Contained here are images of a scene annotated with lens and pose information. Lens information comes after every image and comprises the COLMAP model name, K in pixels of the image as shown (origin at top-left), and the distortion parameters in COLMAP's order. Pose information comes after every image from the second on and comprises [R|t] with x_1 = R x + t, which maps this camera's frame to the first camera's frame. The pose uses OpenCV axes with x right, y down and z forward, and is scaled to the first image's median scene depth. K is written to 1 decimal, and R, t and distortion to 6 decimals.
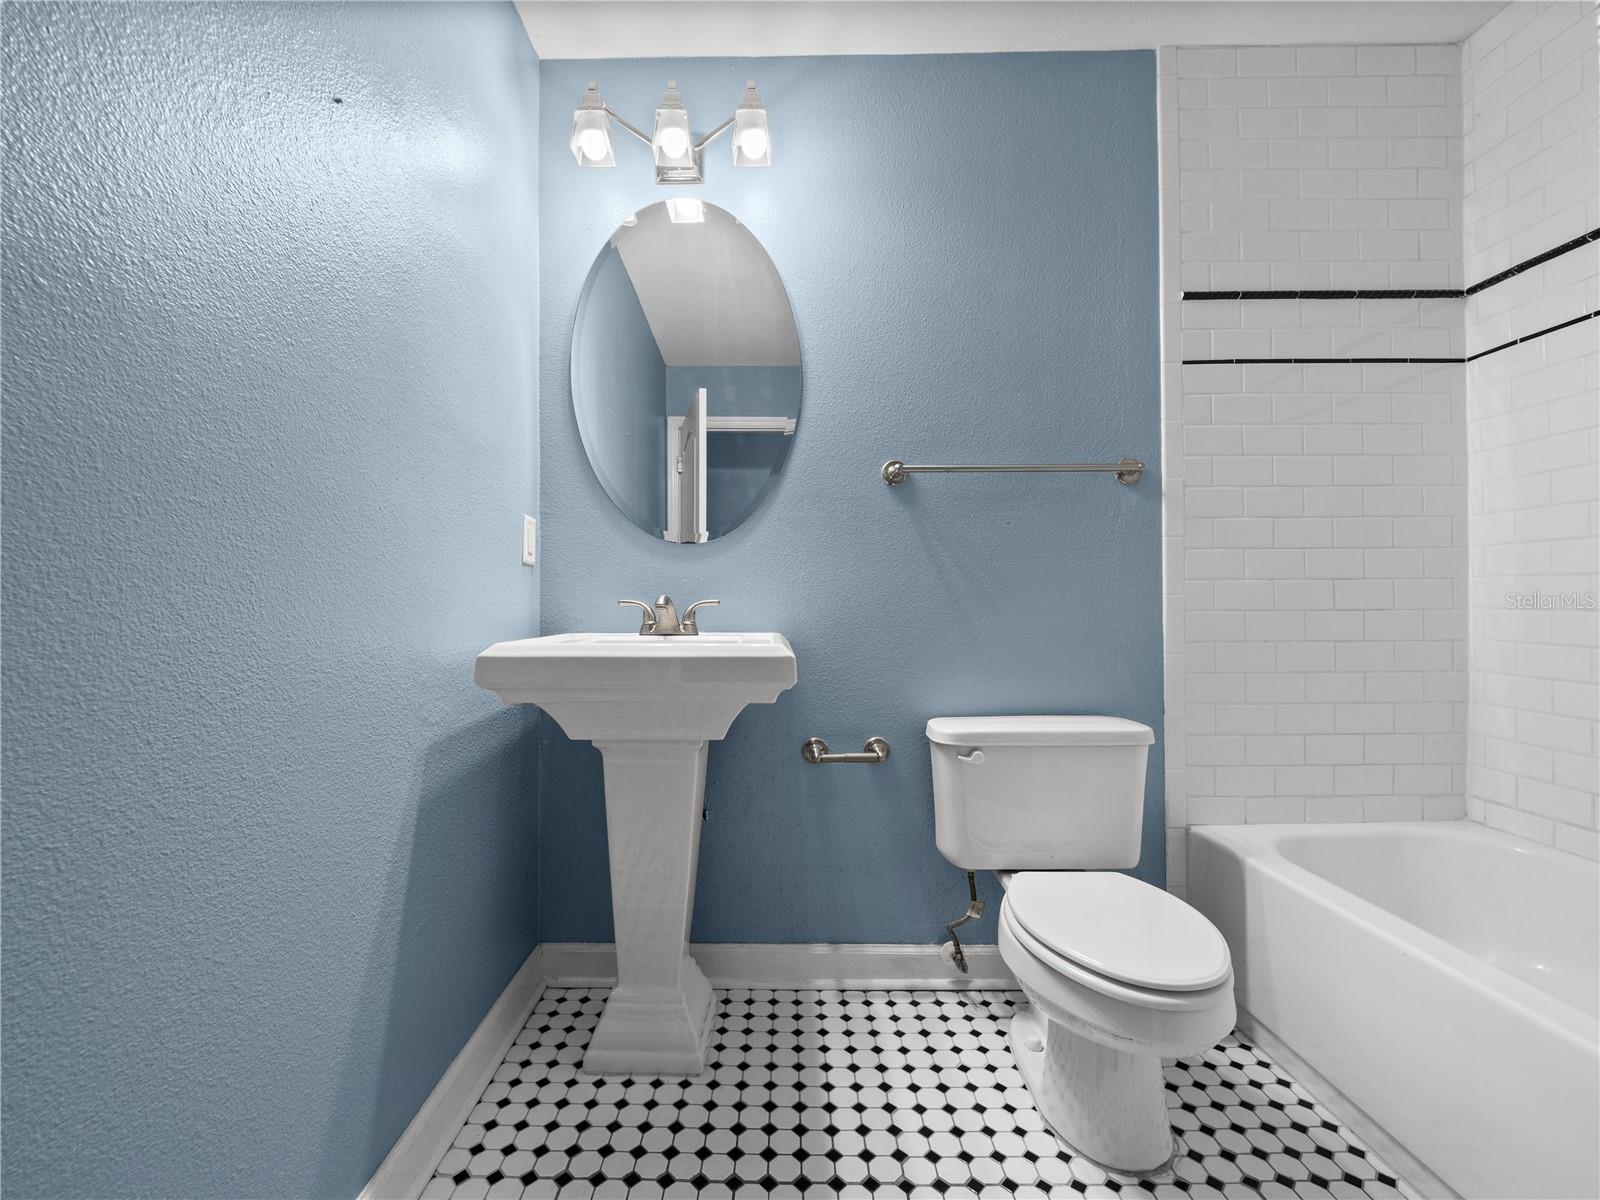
lens RADIAL K [[691.8, 0, 796.5], [0, 691.8, 606.6], [0, 0, 1]] dist [0.000268, -0.003915]
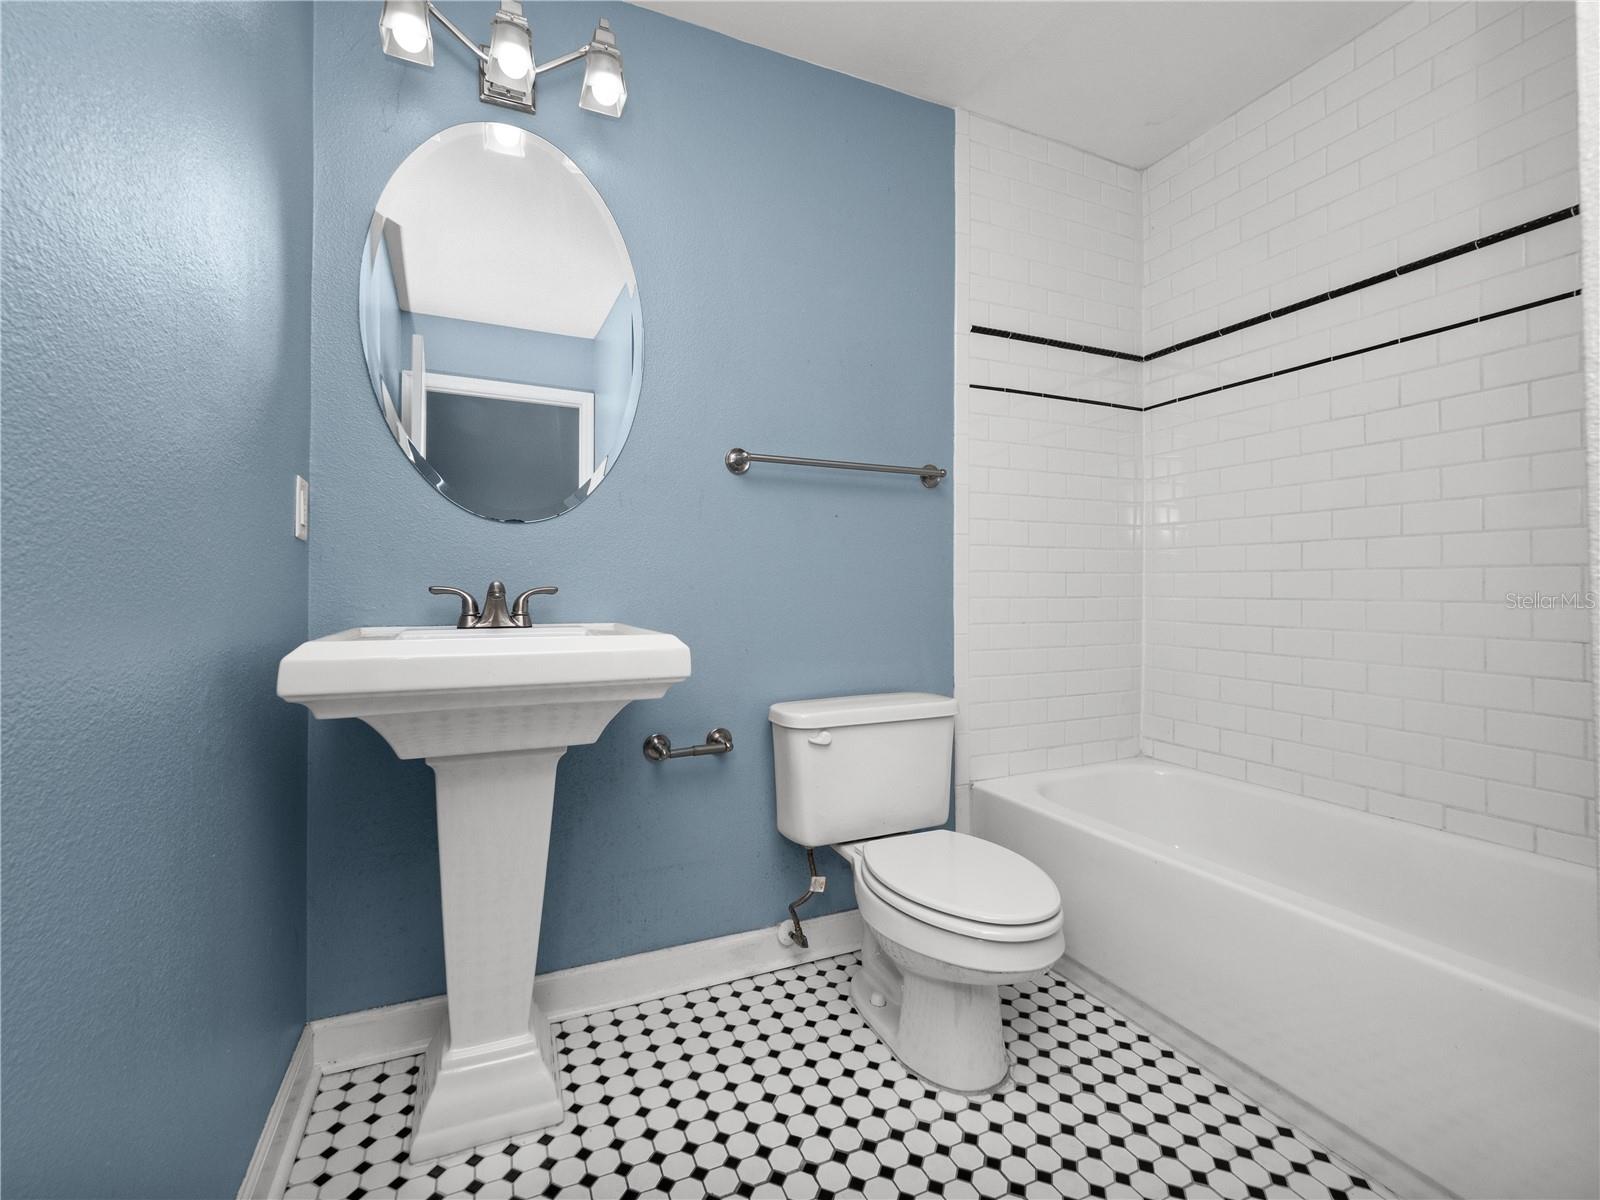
lens RADIAL K [[691.8, 0, 793.7], [0, 691.8, 589.7], [0, 0, 1]] dist [0.000268, -0.003915]
pose [[0.912996, 0.002702, 0.407959, -0.212206], [-0.001094, 0.999991, -0.004176, -0.003547], [-0.407966, 0.003366, 0.912991, 0.063186]]
